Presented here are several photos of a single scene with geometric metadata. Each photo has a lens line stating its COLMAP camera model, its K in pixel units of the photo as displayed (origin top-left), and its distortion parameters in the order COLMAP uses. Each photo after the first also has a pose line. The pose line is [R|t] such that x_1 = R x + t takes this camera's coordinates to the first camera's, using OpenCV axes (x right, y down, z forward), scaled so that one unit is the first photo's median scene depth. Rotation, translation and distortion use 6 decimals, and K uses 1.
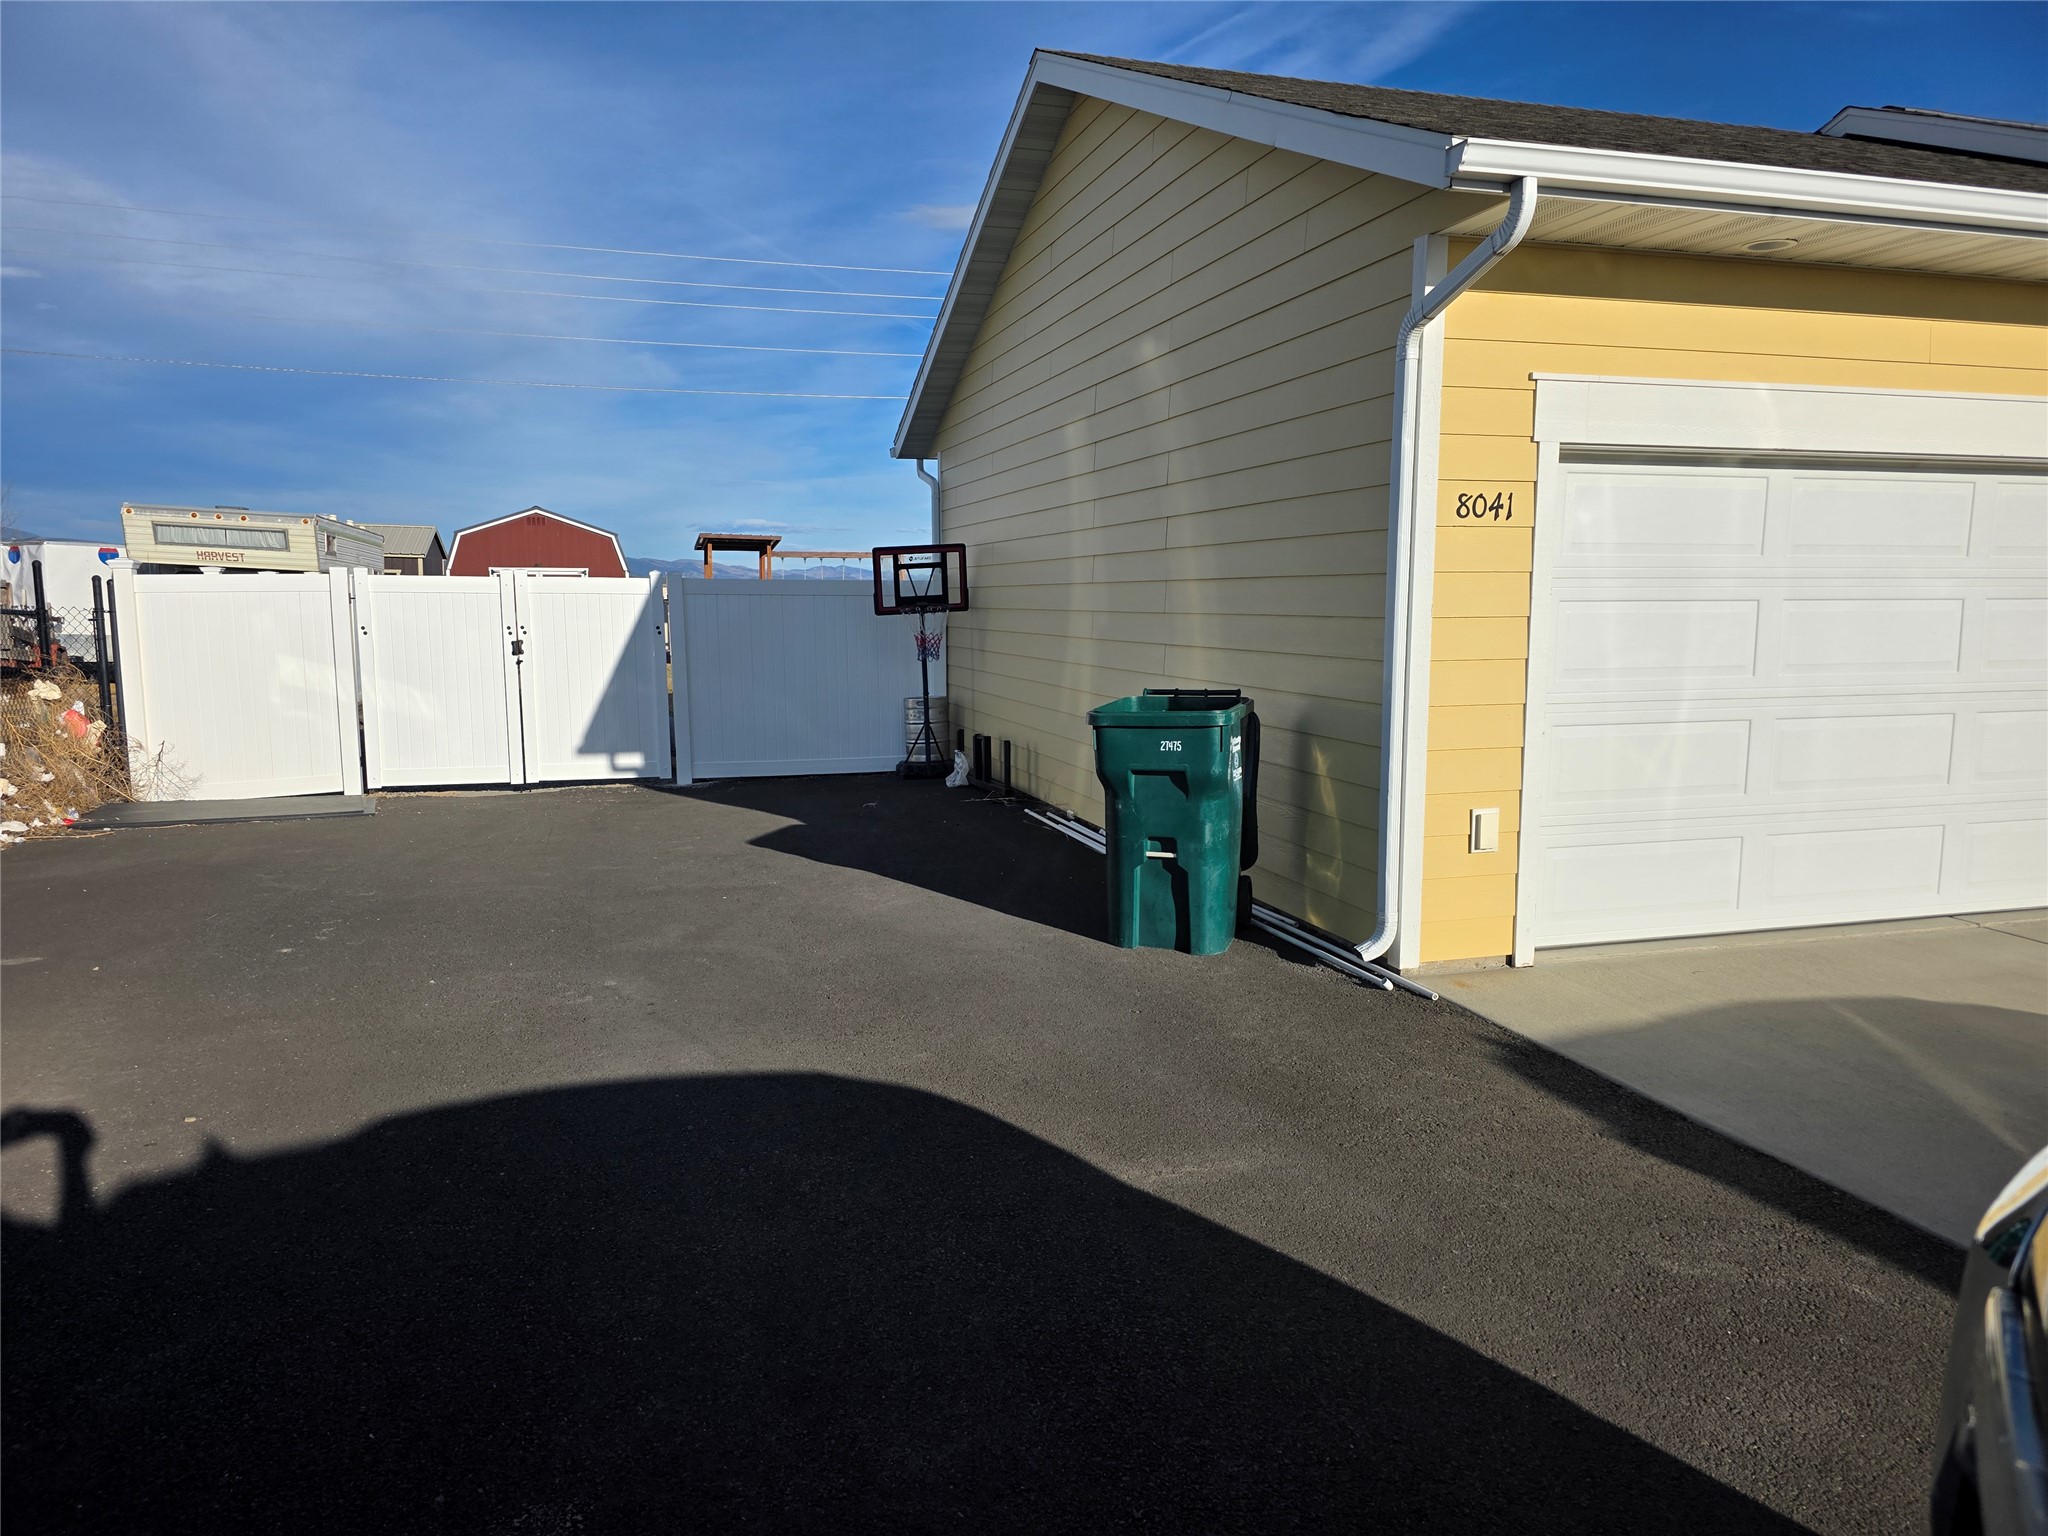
lens RADIAL K [[1373.5, 0, 977.2], [0, 1373.5, 766.0], [0, 0, 1]] dist [0.017957, -0.021415]
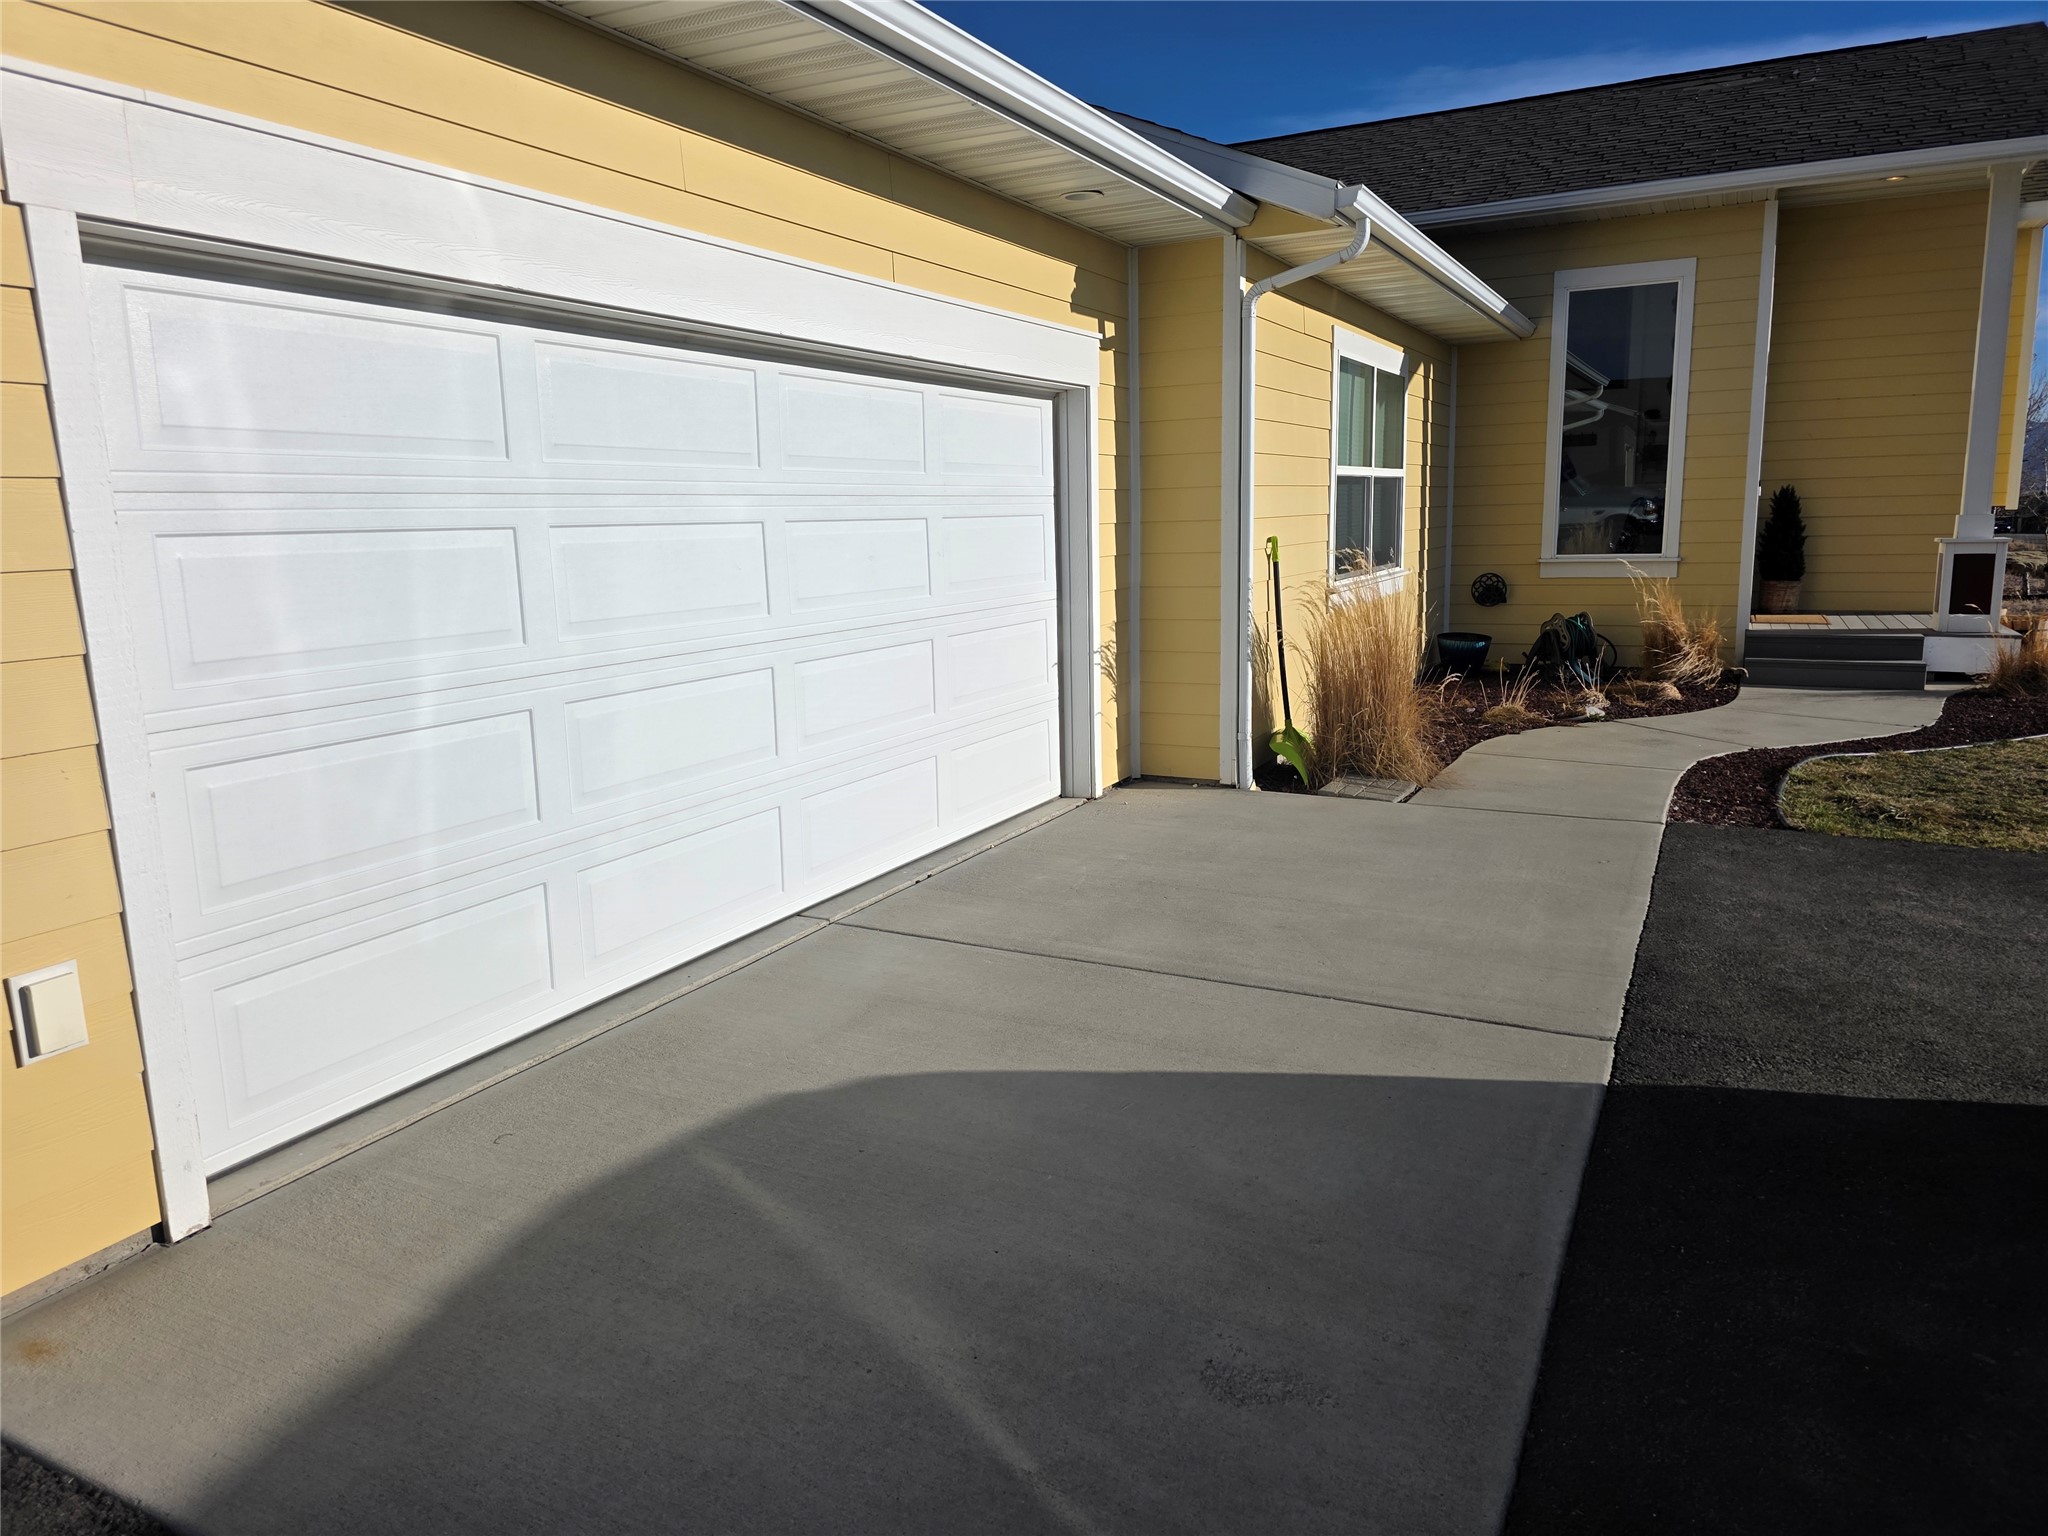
lens RADIAL K [[1373.5, 0, 1024.9], [0, 1373.5, 768.9], [0, 0, 1]] dist [0.017957, -0.021415]
pose [[0.673476, -0.147610, 0.724322, 0.250437], [0.110442, 0.988955, 0.098850, -0.046921], [-0.730912, 0.013423, 0.682339, 0.394486]]
